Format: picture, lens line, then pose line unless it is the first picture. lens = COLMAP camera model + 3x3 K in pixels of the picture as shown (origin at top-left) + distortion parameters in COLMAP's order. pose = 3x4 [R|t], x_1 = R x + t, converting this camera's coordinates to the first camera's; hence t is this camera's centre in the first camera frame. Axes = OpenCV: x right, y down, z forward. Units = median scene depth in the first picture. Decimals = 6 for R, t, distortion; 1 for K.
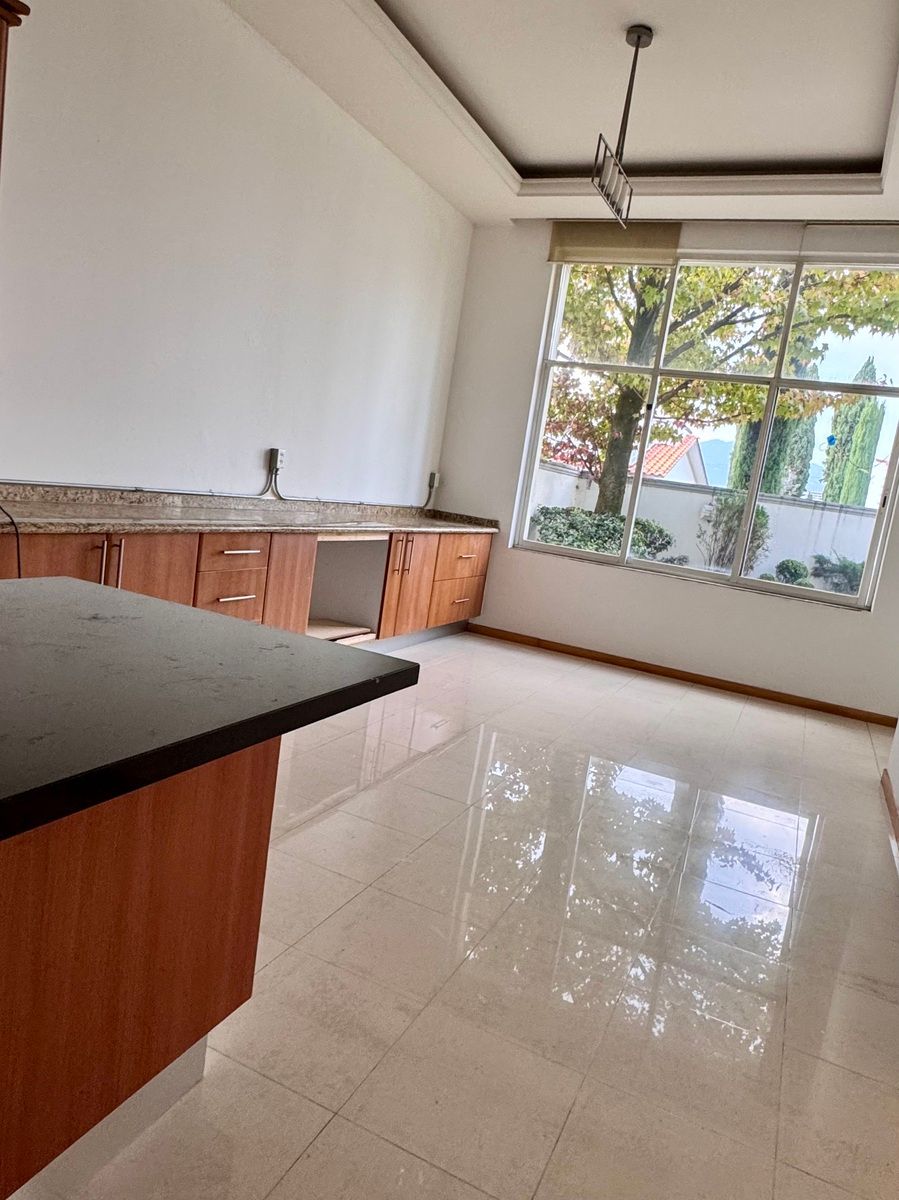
lens RADIAL K [[805.1, 0, 449.4], [0, 805.1, 603.4], [0, 0, 1]] dist [-0.000366, -0.003833]
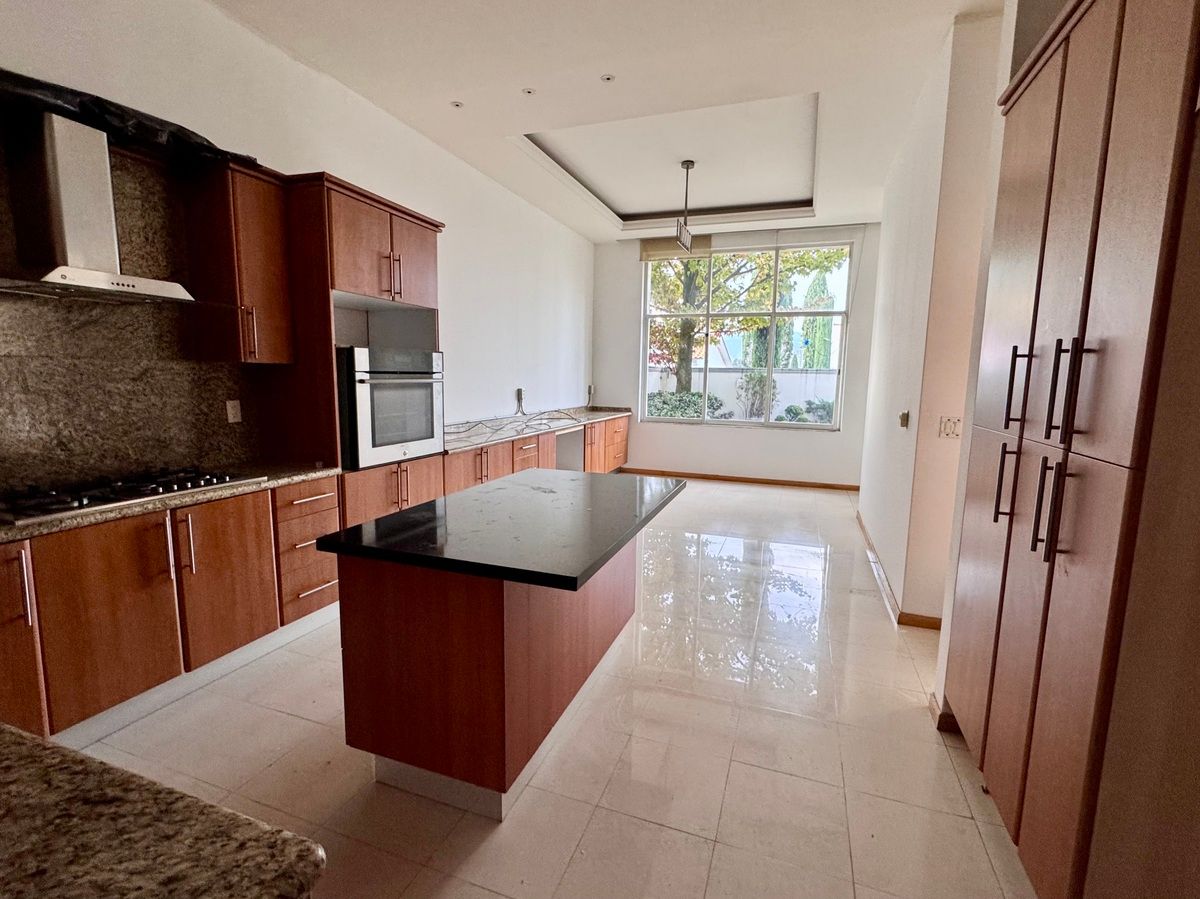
lens RADIAL K [[549.6, 0, 600.1], [0, 549.6, 445.8], [0, 0, 1]] dist [0.001361, 0.000320]
pose [[0.988779, -0.135182, 0.063574, -0.075015], [0.136283, 0.990581, -0.013290, -0.010803], [-0.061179, 0.021805, 0.997889, -0.156967]]
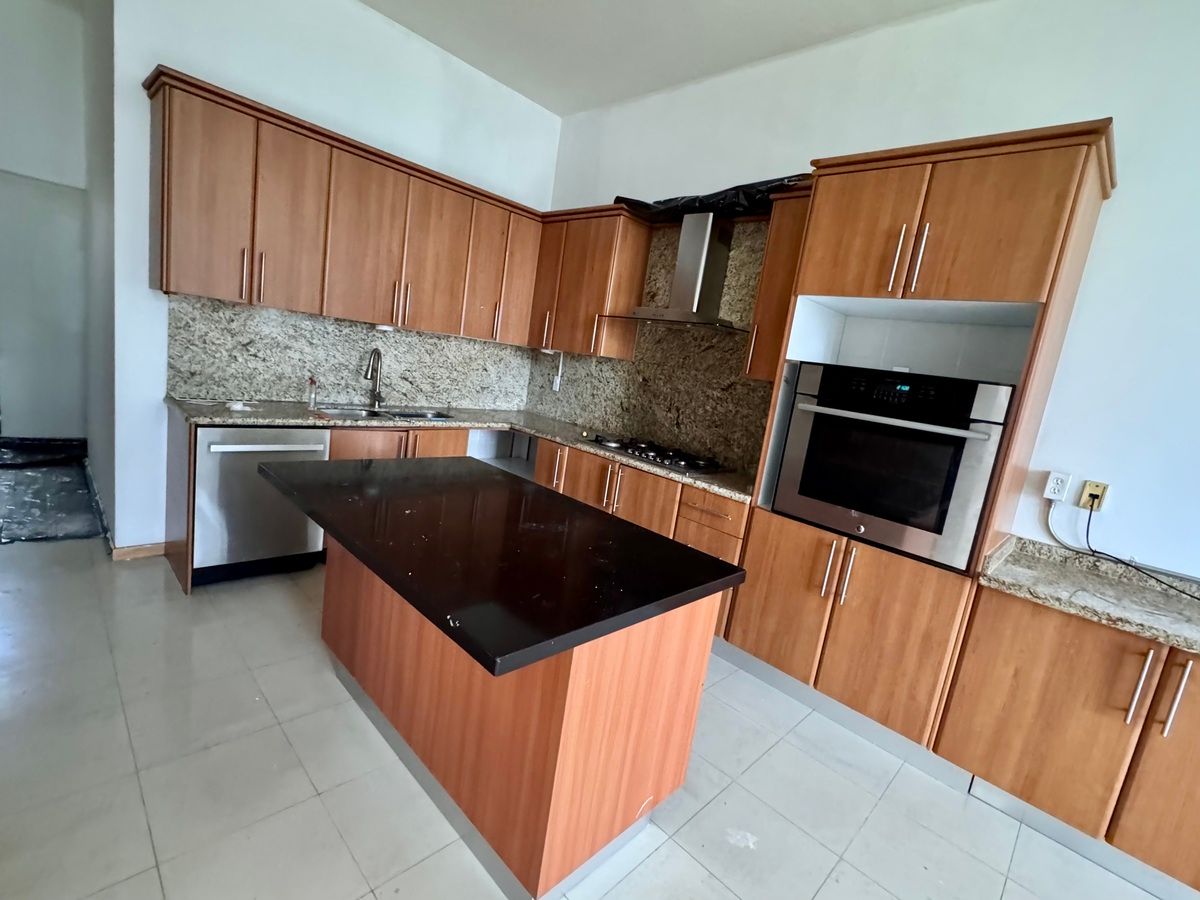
lens RADIAL K [[545.4, 0, 600.2], [0, 545.4, 448.7], [0, 0, 1]] dist [-0.002083, -0.000170]
pose [[-0.309129, -0.040227, -0.950169, 0.095122], [-0.335277, 0.939567, 0.069301, -0.042146], [0.889960, 0.339993, -0.303935, 0.207300]]
